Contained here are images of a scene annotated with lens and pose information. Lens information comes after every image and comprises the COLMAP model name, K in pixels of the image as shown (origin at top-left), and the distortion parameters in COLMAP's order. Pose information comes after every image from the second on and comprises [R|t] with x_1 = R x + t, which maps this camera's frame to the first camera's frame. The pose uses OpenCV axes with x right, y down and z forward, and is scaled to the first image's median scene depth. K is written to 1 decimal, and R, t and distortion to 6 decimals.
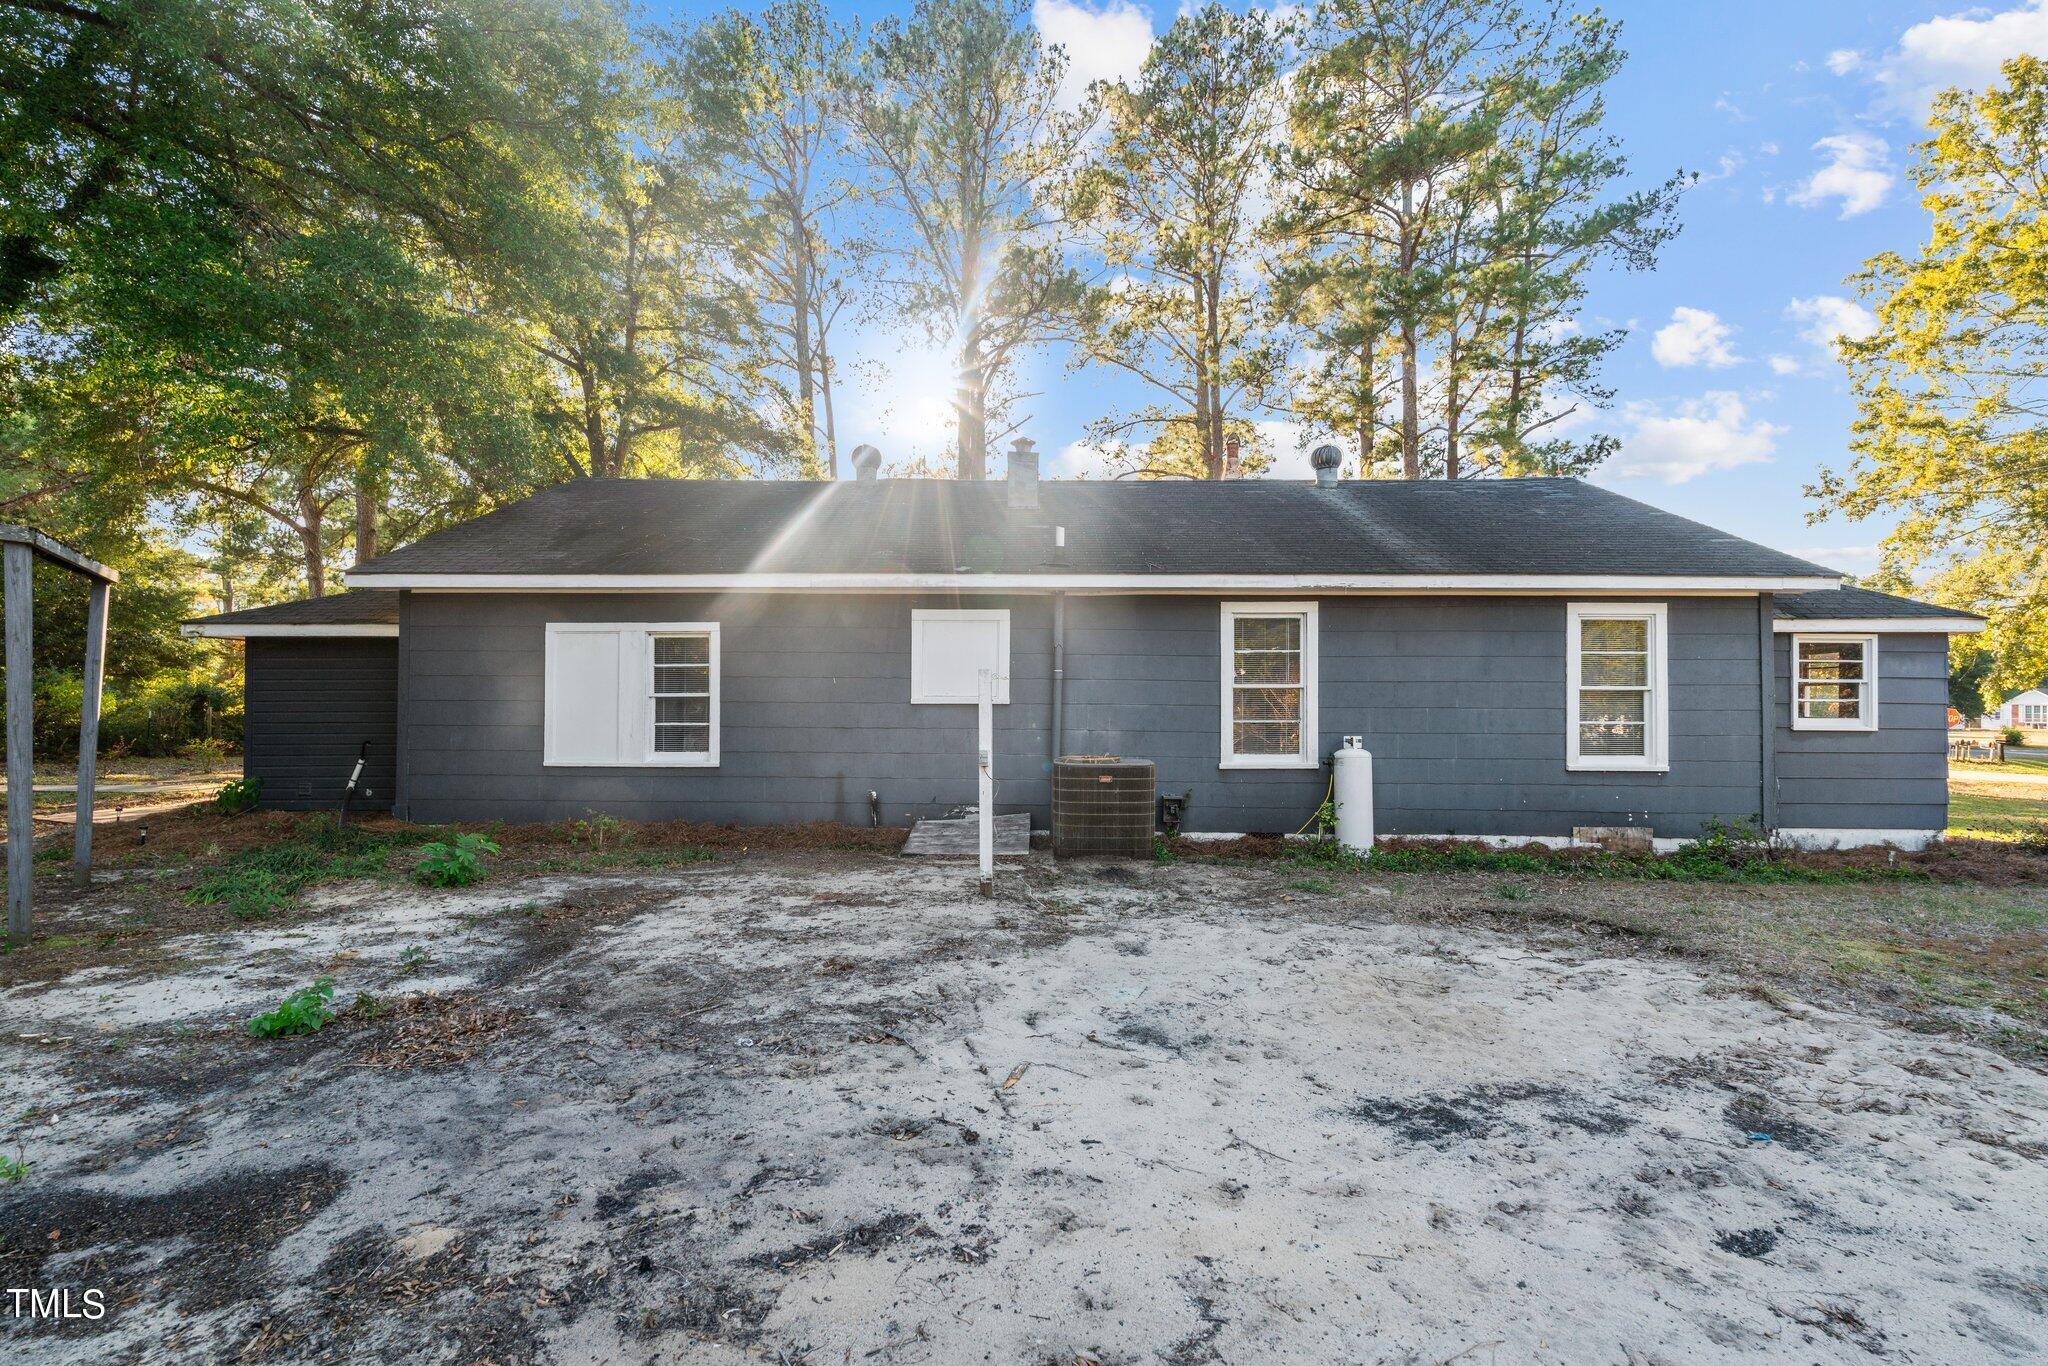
lens RADIAL K [[909.8, 0, 1021.9], [0, 909.8, 697.8], [0, 0, 1]] dist [-0.005128, -0.000336]
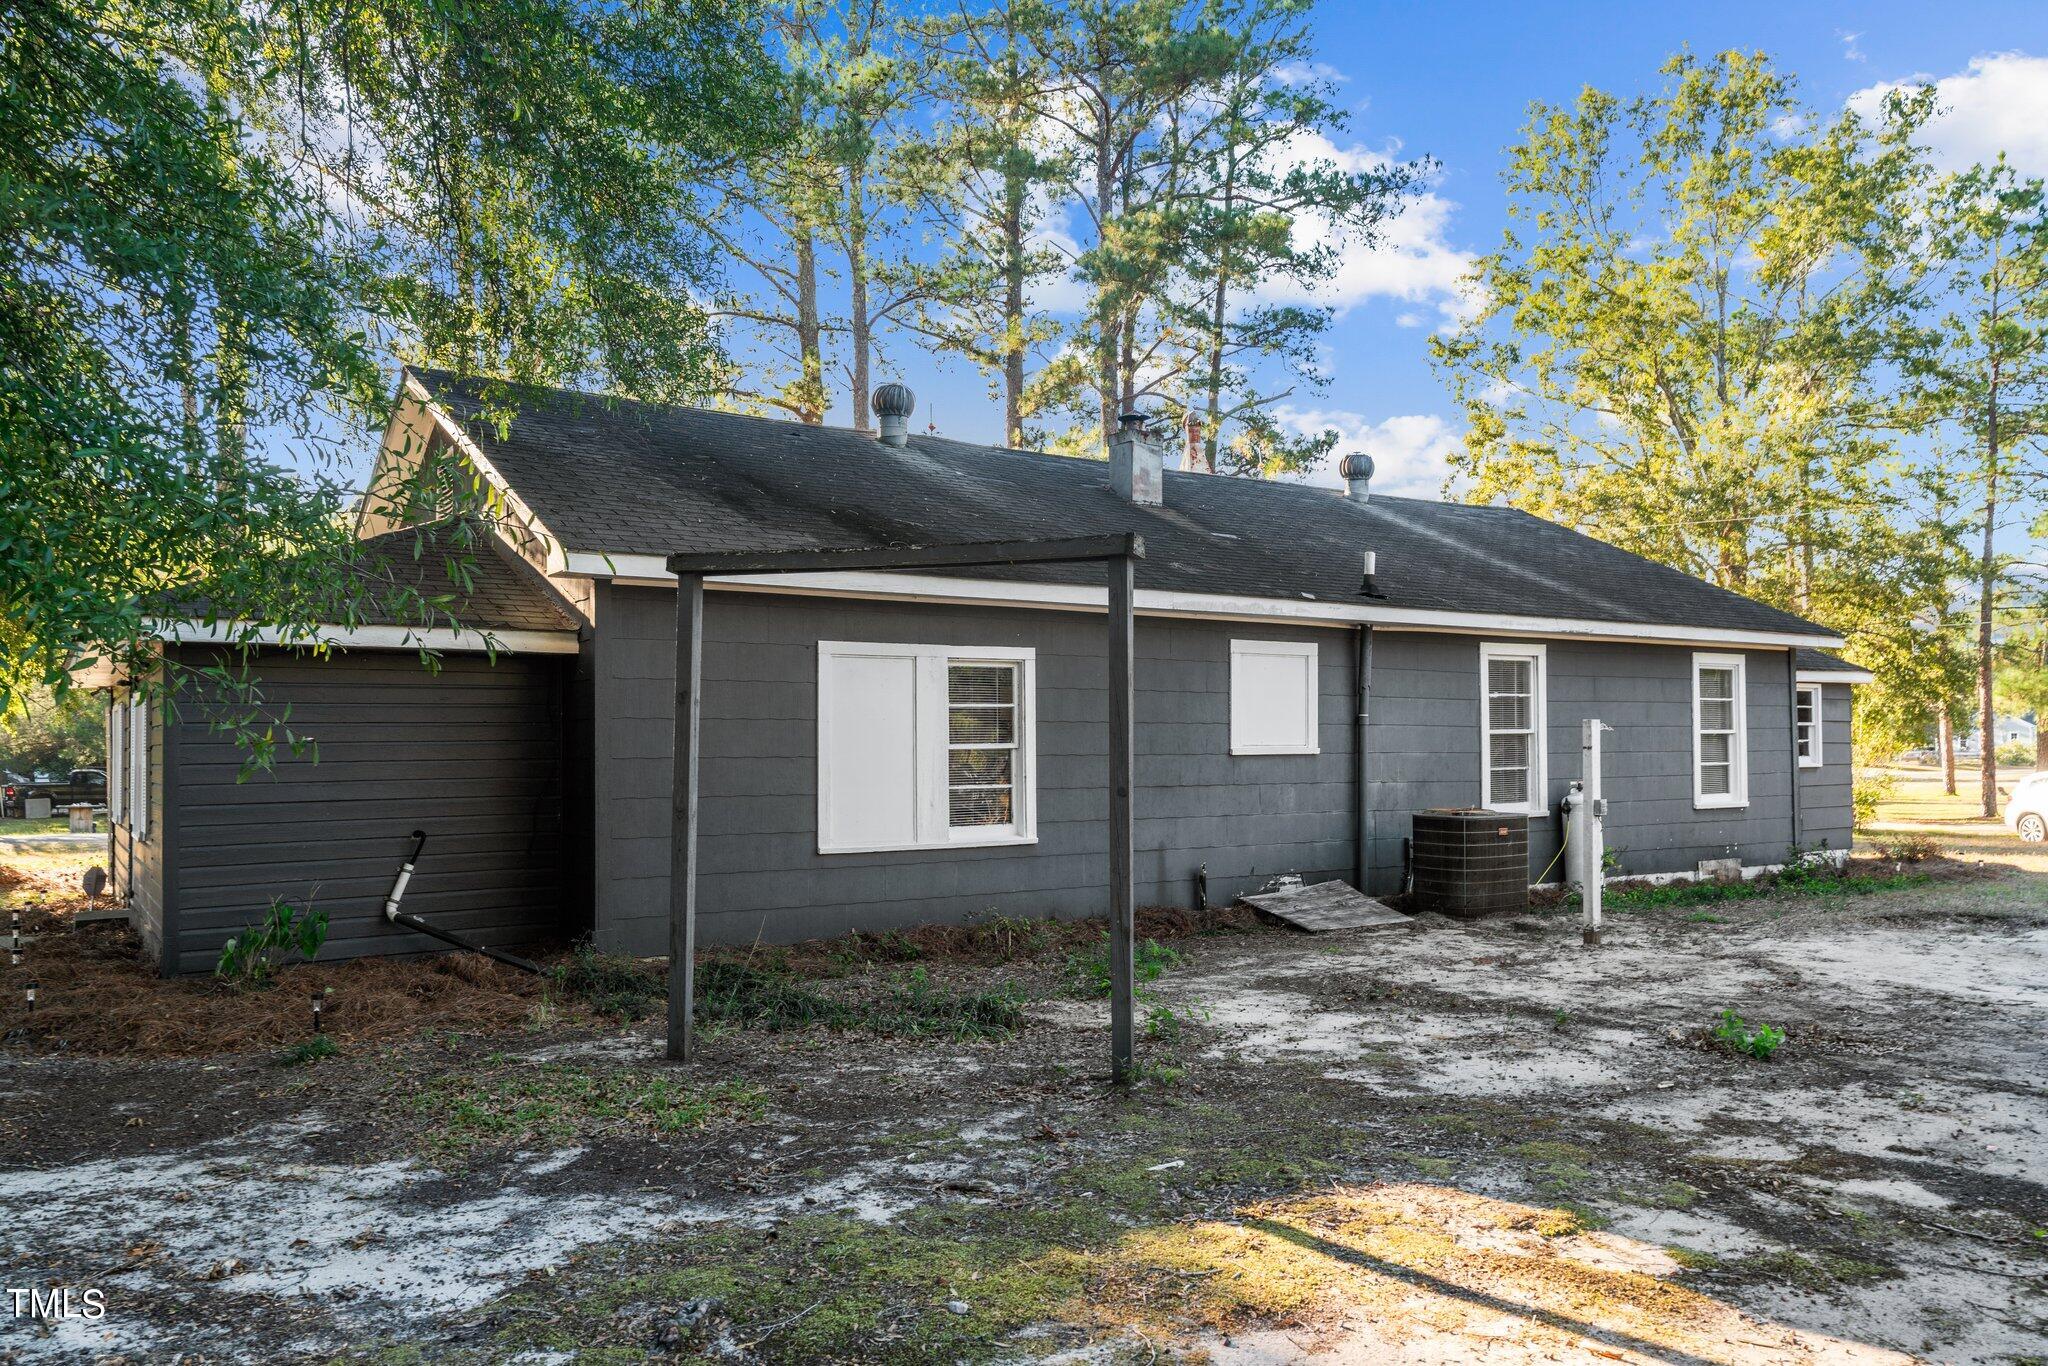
lens RADIAL K [[1563.5, 0, 1024.4], [0, 1563.5, 715.0], [0, 0, 1]] dist [-0.052093, 0.000537]
pose [[0.817634, 0.001817, 0.575736, -1.080908], [0.009734, 0.999808, -0.016980, -0.007248], [-0.575657, 0.019487, 0.817459, -0.037555]]
